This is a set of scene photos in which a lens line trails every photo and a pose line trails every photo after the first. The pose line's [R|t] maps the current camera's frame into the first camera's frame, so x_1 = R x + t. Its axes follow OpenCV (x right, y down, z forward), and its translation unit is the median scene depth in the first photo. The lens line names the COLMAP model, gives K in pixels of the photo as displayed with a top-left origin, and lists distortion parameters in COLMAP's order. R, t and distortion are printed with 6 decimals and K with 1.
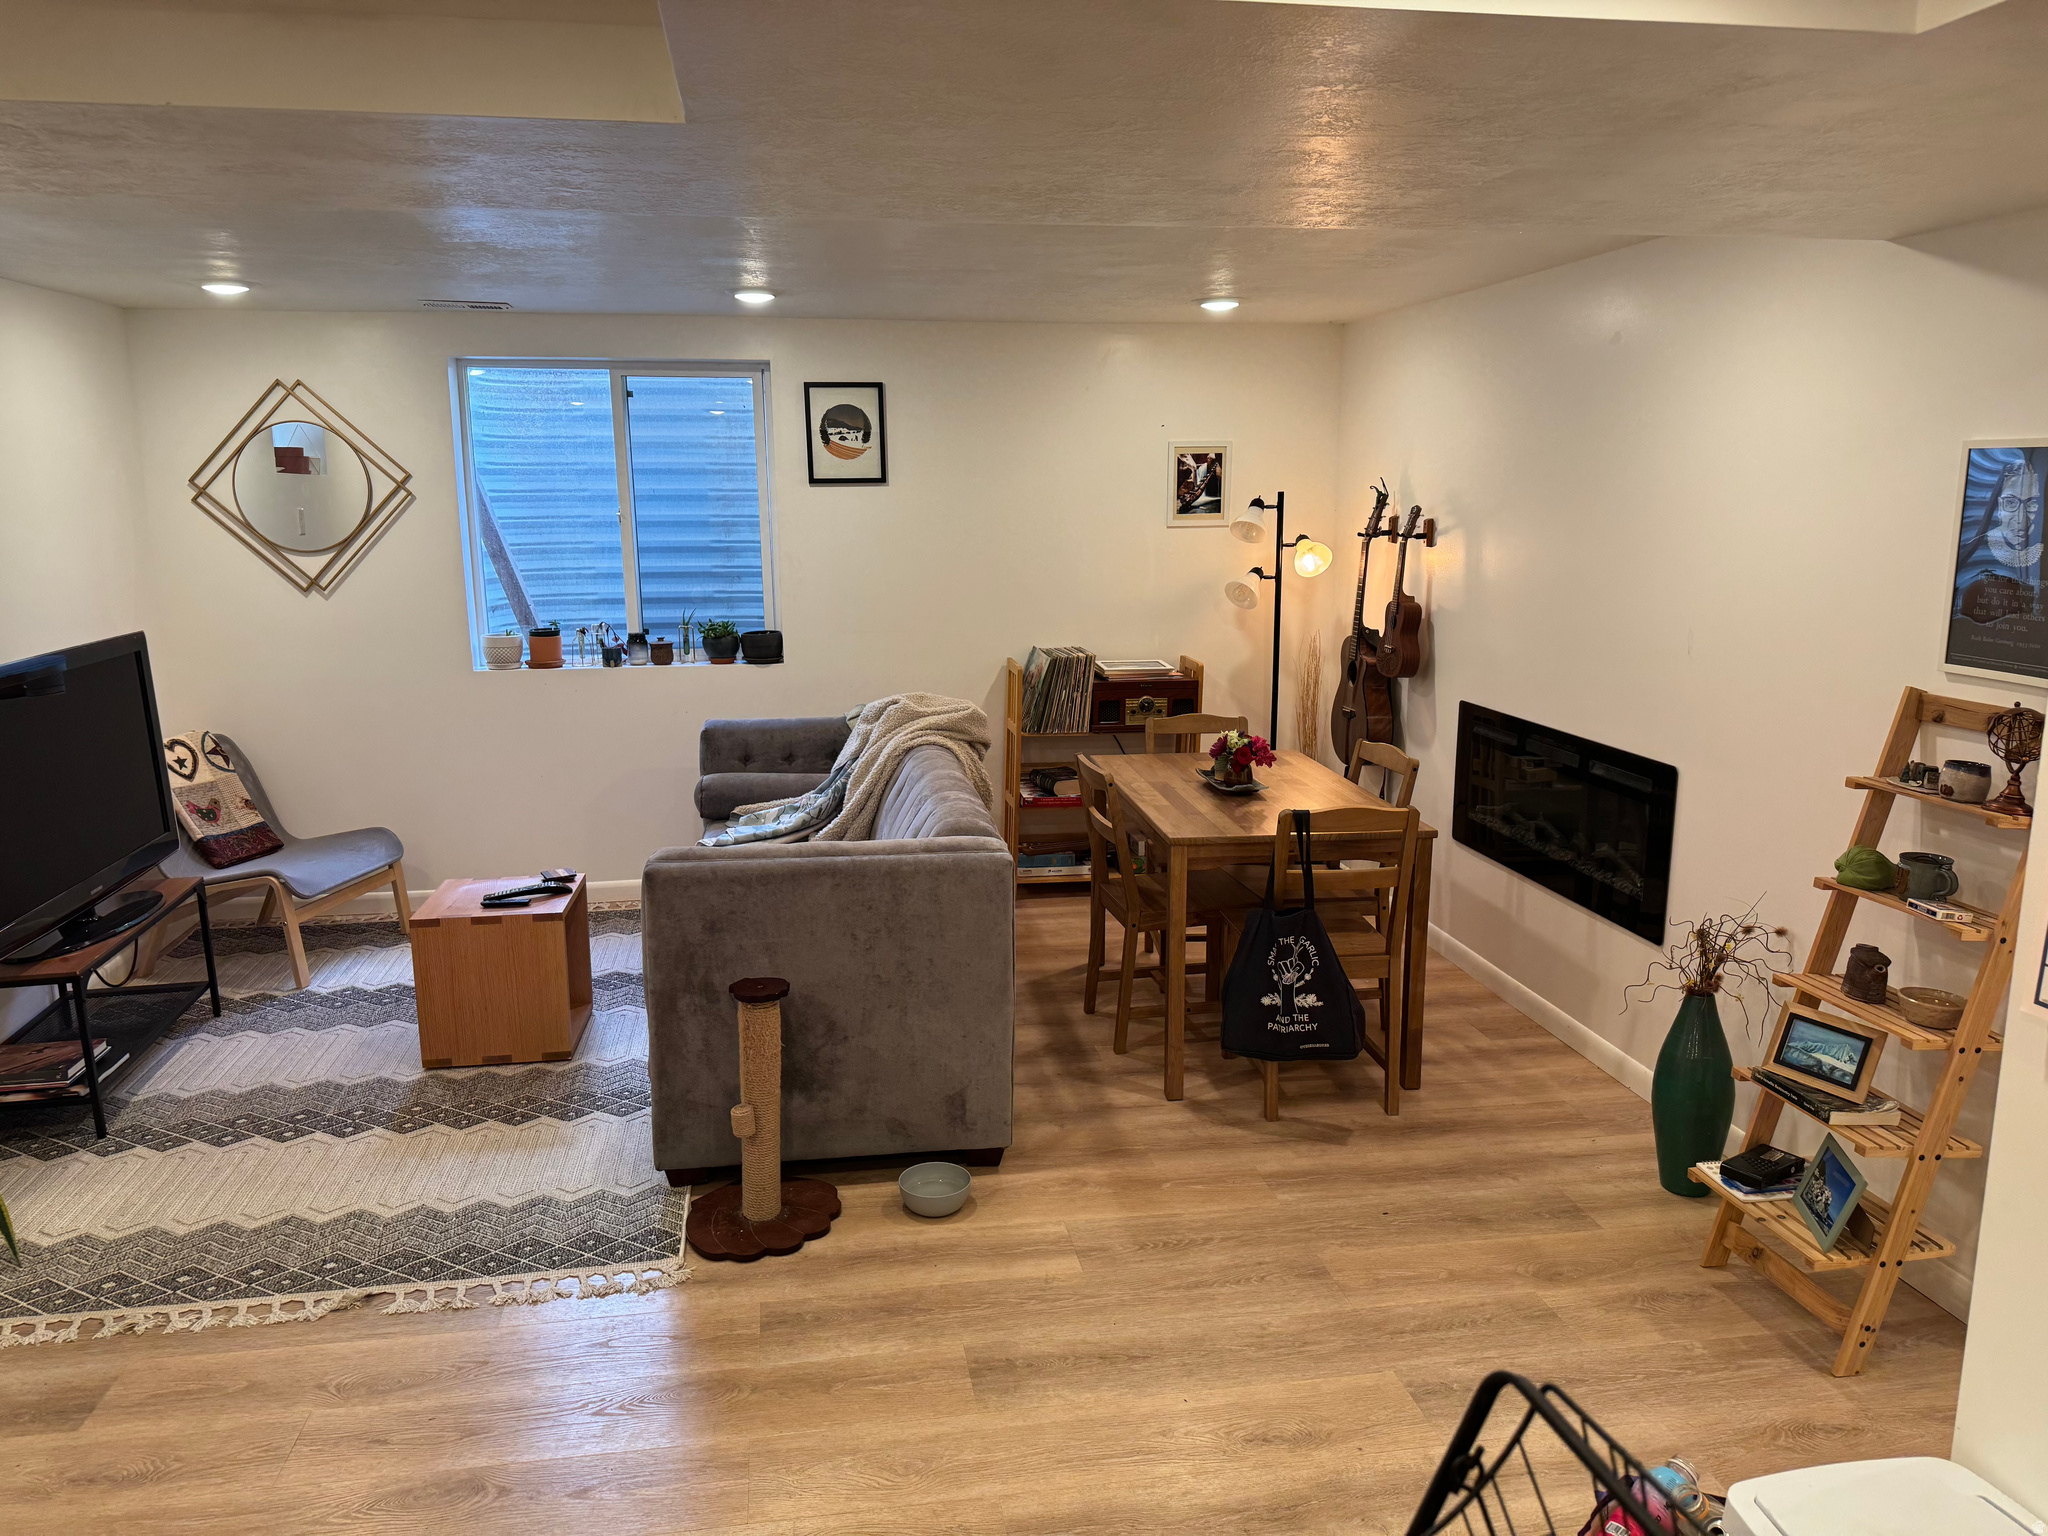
lens RADIAL K [[1433.7, 0, 1015.4], [0, 1433.7, 766.0], [0, 0, 1]] dist [0.090643, -0.104859]
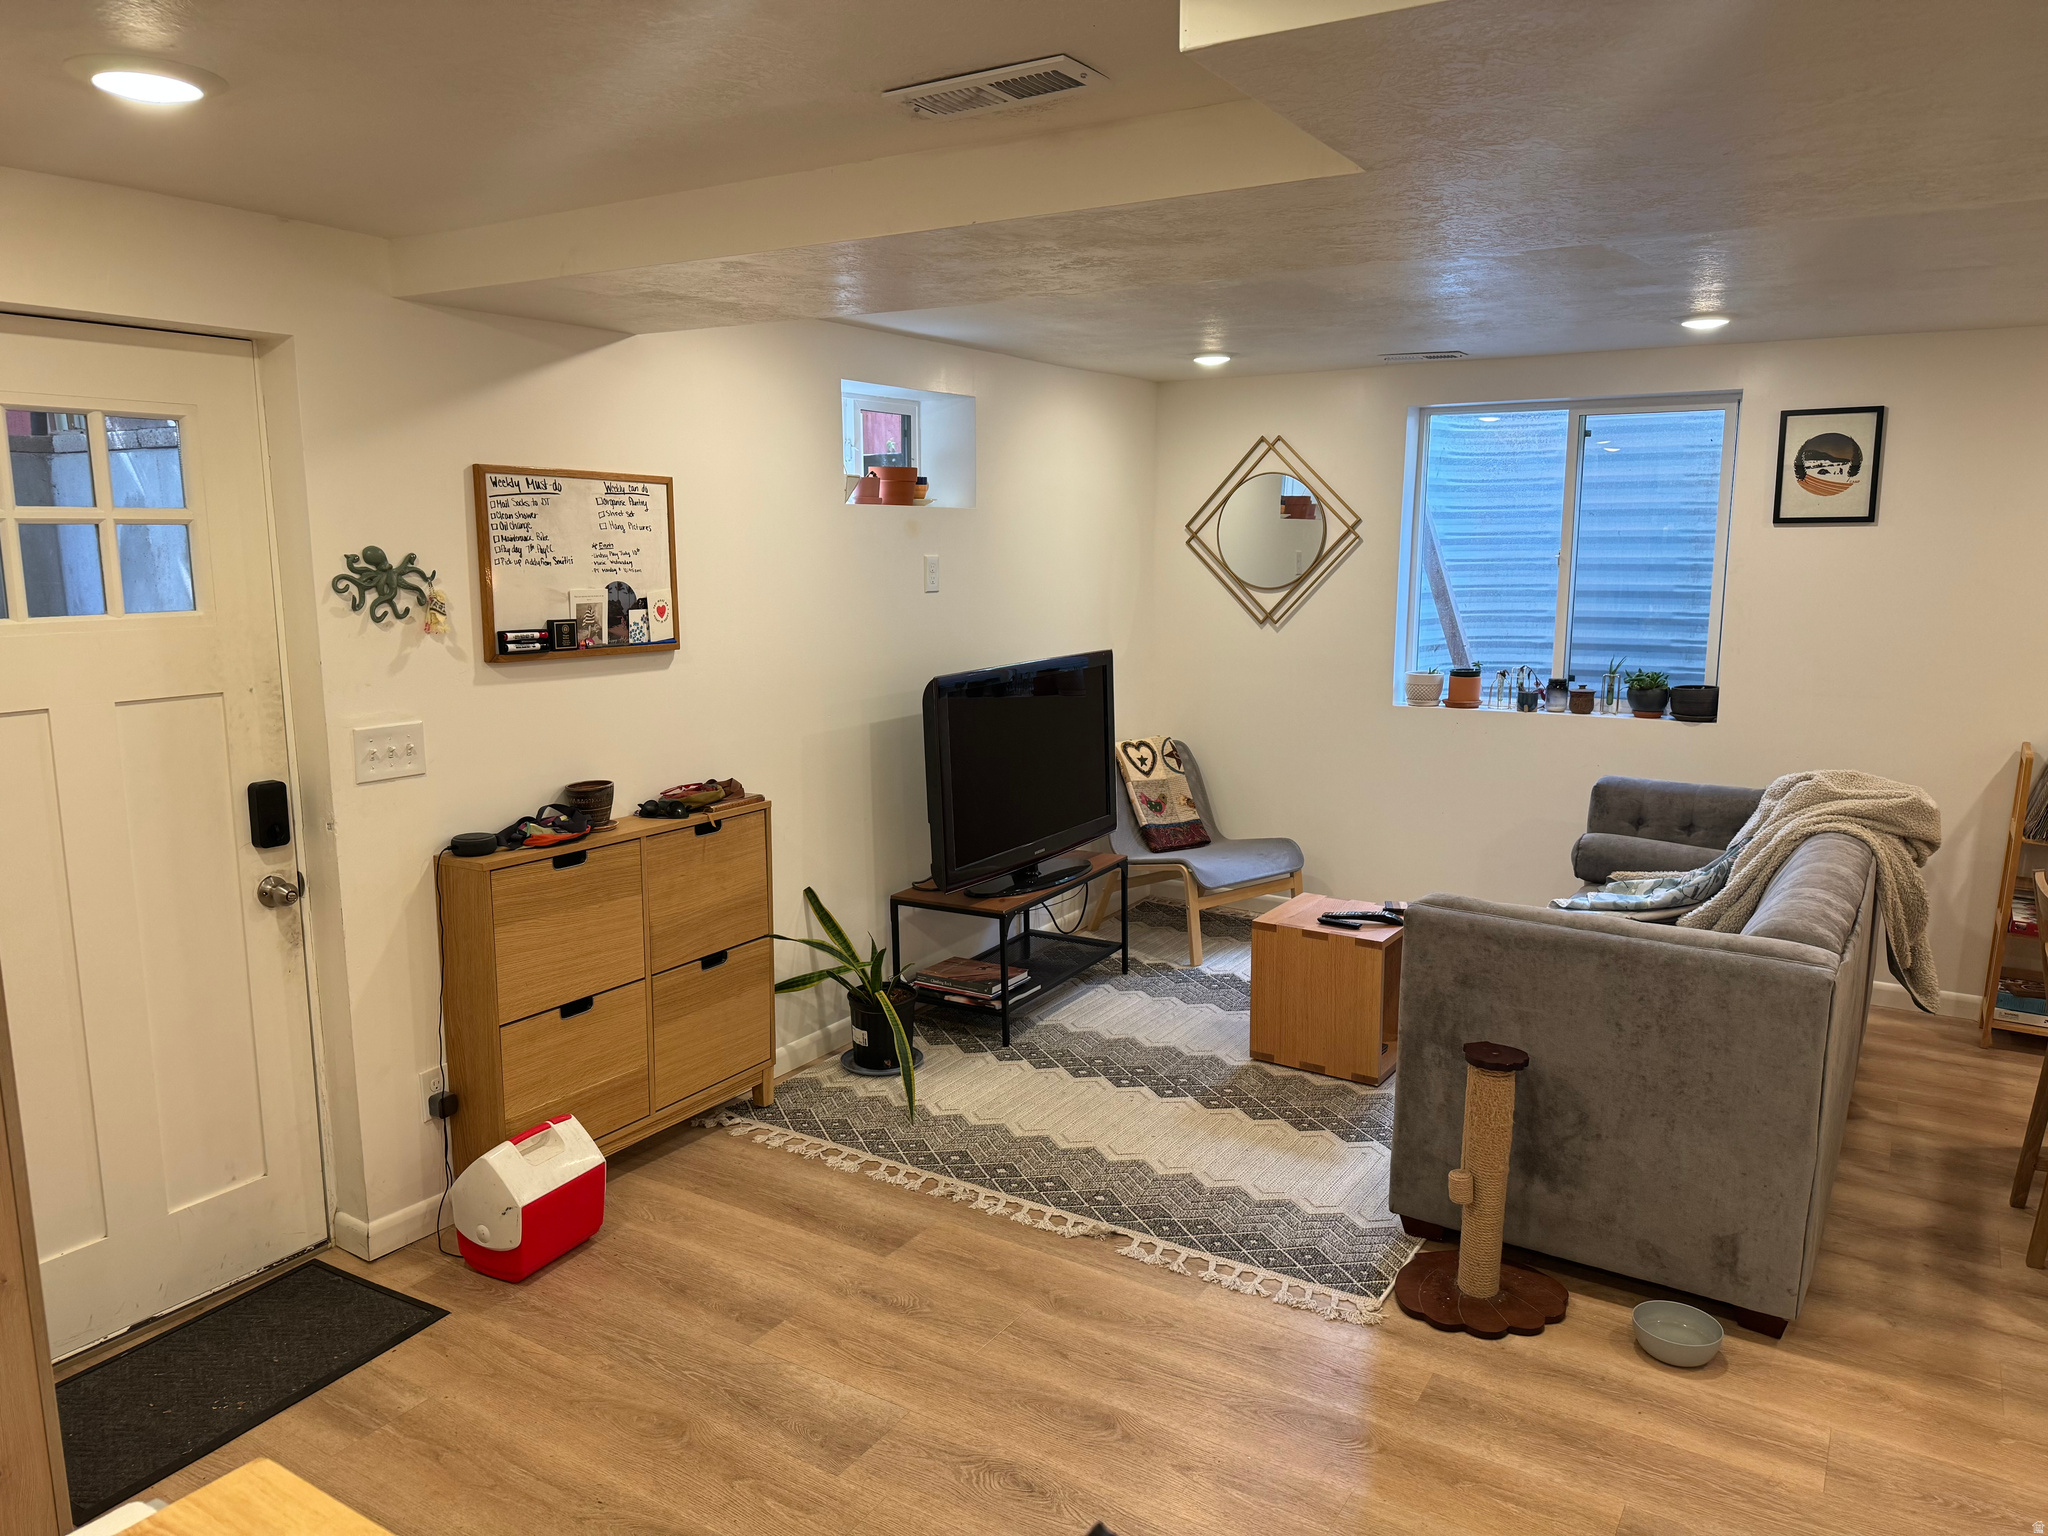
lens RADIAL K [[1433.7, 0, 1039.0], [0, 1433.7, 780.3], [0, 0, 1]] dist [0.090643, -0.104859]
pose [[0.757349, 0.117566, -0.642340, 0.144701], [-0.129668, 0.991147, 0.028523, -0.010226], [0.640007, 0.061689, 0.765889, 0.050773]]
